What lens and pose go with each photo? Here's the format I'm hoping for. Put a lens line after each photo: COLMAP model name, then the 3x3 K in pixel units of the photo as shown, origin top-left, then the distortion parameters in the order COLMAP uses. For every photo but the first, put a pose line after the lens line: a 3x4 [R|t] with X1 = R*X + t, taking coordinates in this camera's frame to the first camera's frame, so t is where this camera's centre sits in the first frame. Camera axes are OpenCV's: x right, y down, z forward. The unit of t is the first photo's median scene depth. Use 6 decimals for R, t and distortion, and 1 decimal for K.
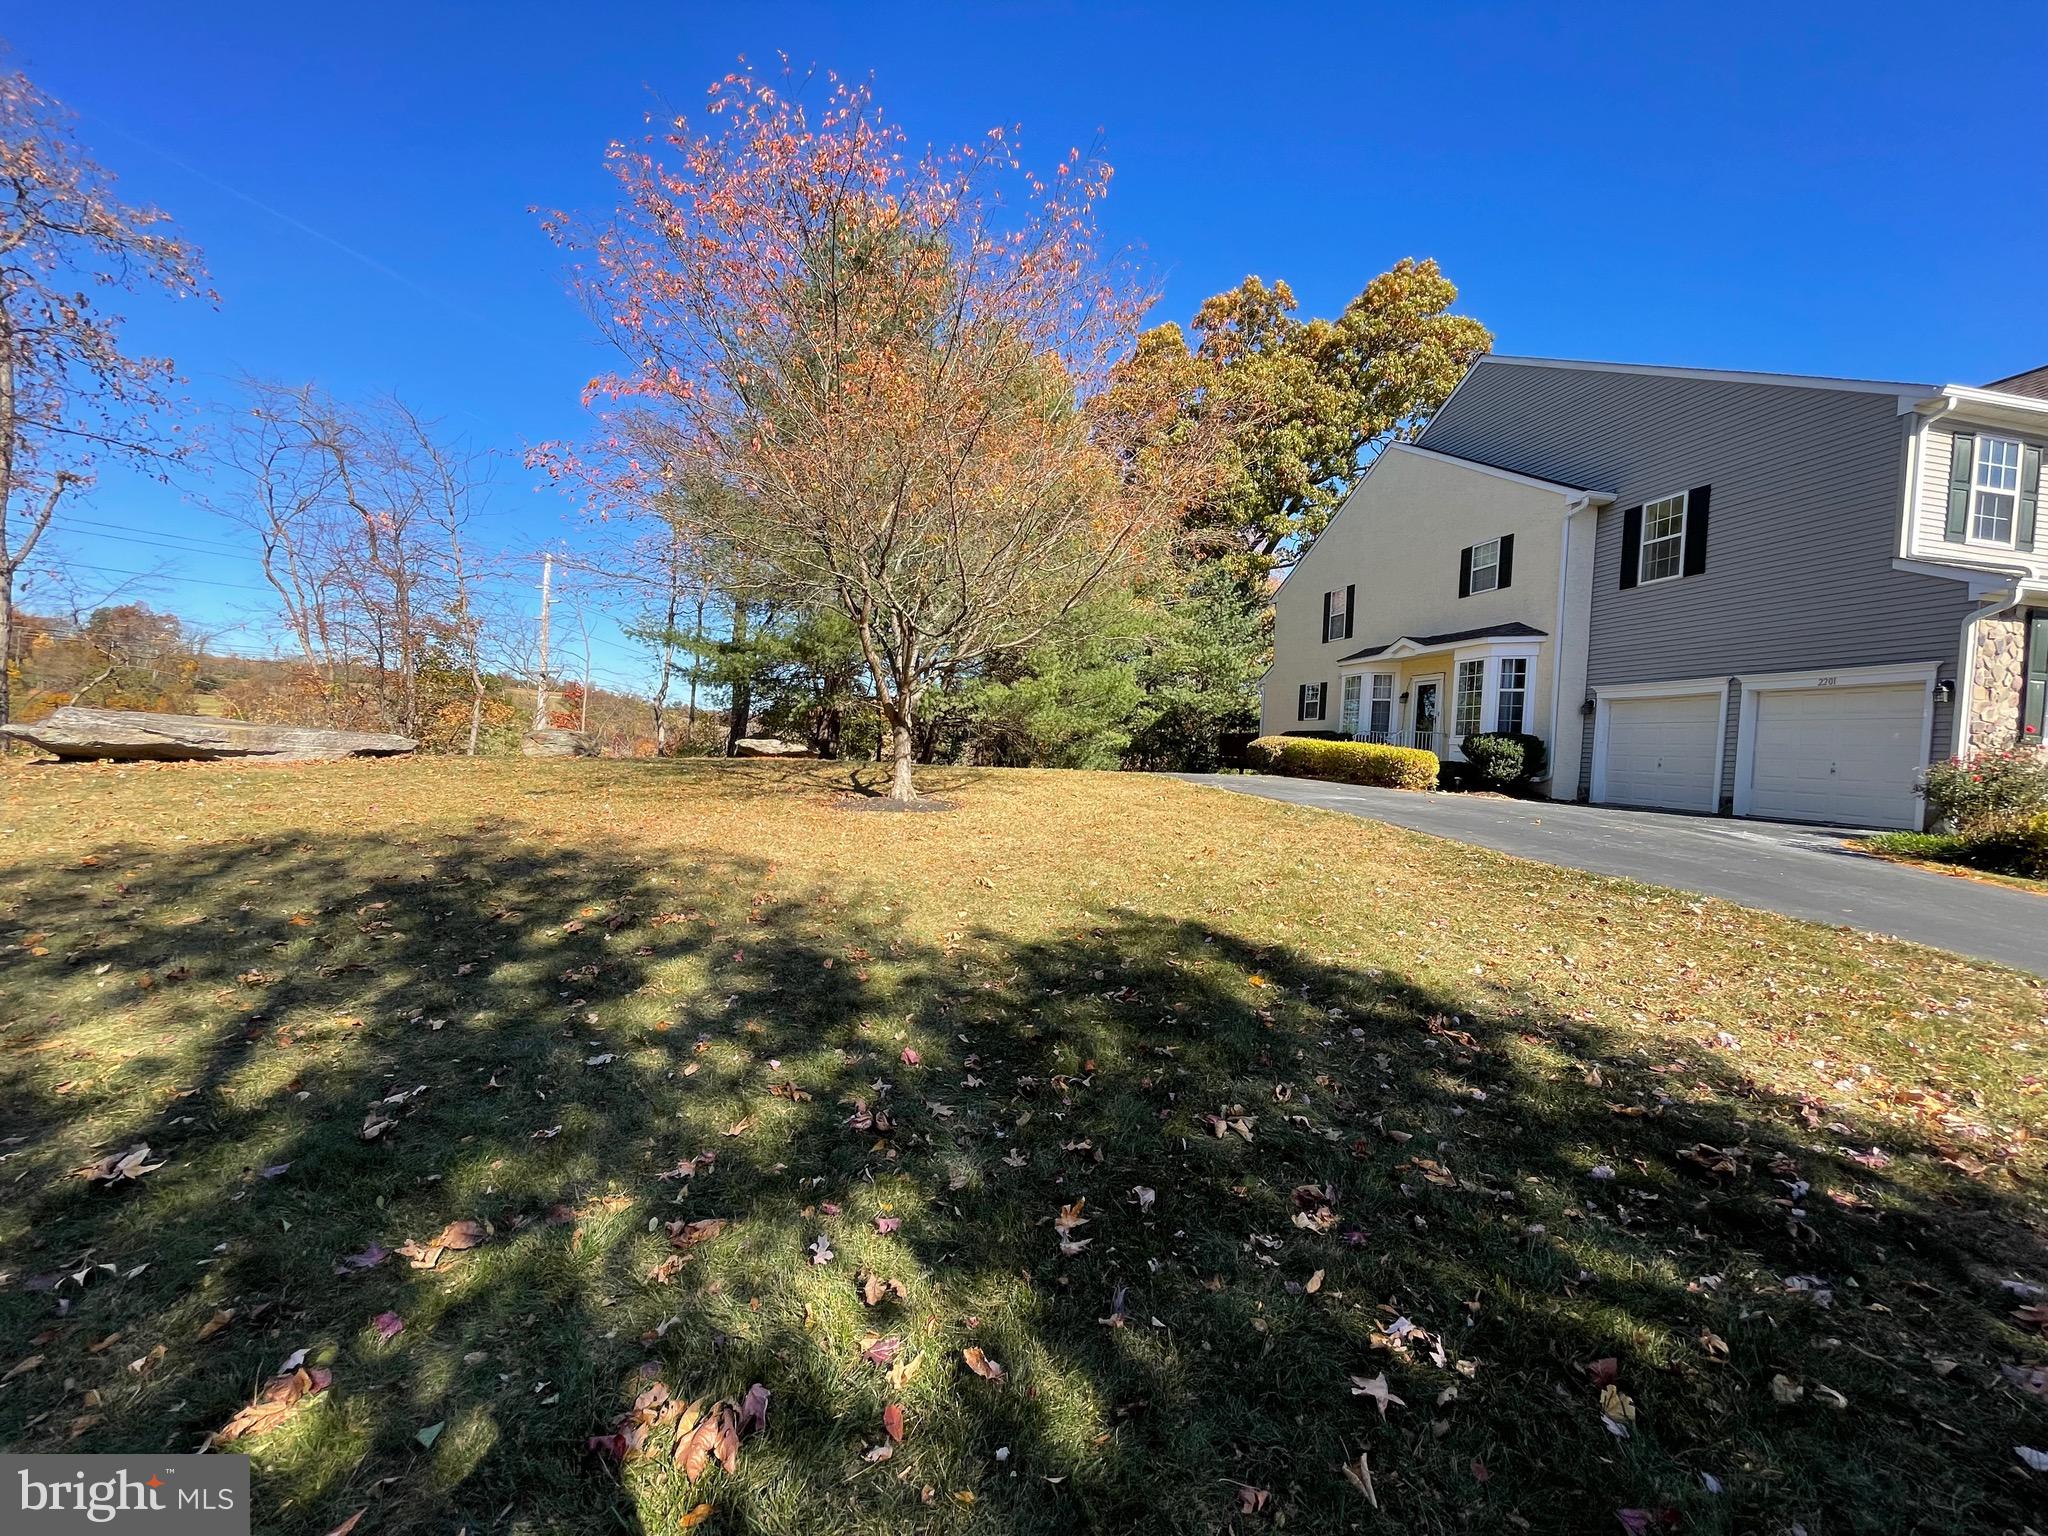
lens RADIAL K [[823.4, 0, 1020.6], [0, 823.4, 764.4], [0, 0, 1]] dist [-0.005201, 0.000093]
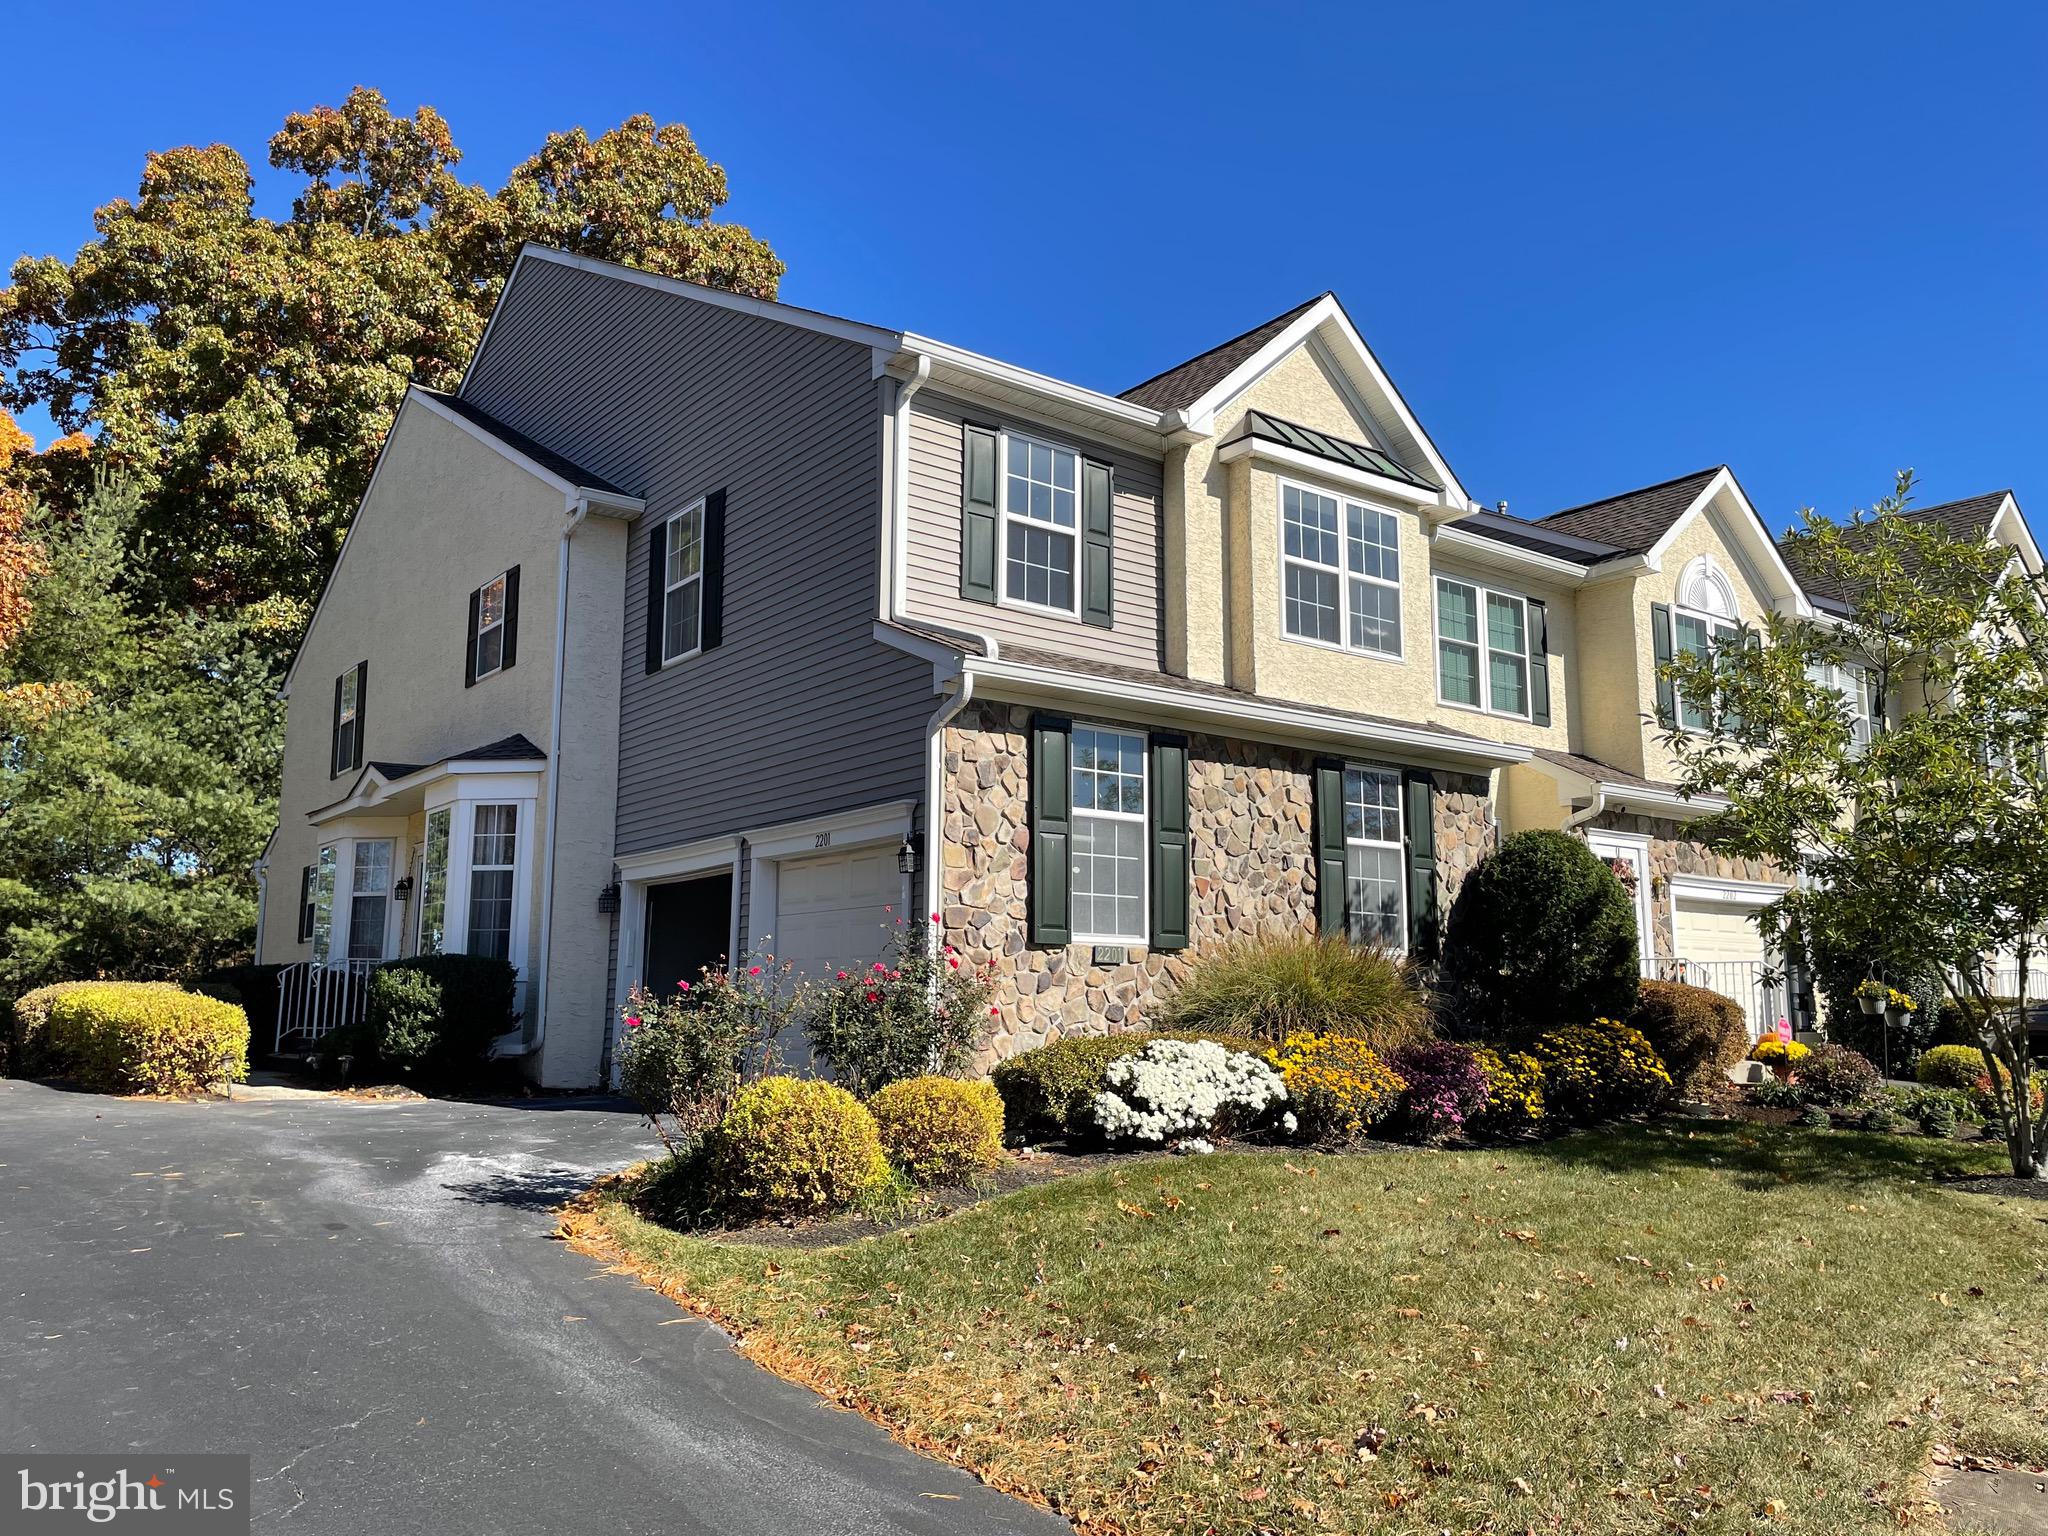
lens RADIAL K [[1526.1, 0, 1022.6], [0, 1526.1, 764.4], [0, 0, 1]] dist [0.102638, -0.133451]
pose [[0.886367, 0.021833, 0.462467, 0.474779], [0.056234, 0.986415, -0.154348, 0.009810], [-0.459555, 0.162815, 0.873098, 0.034765]]
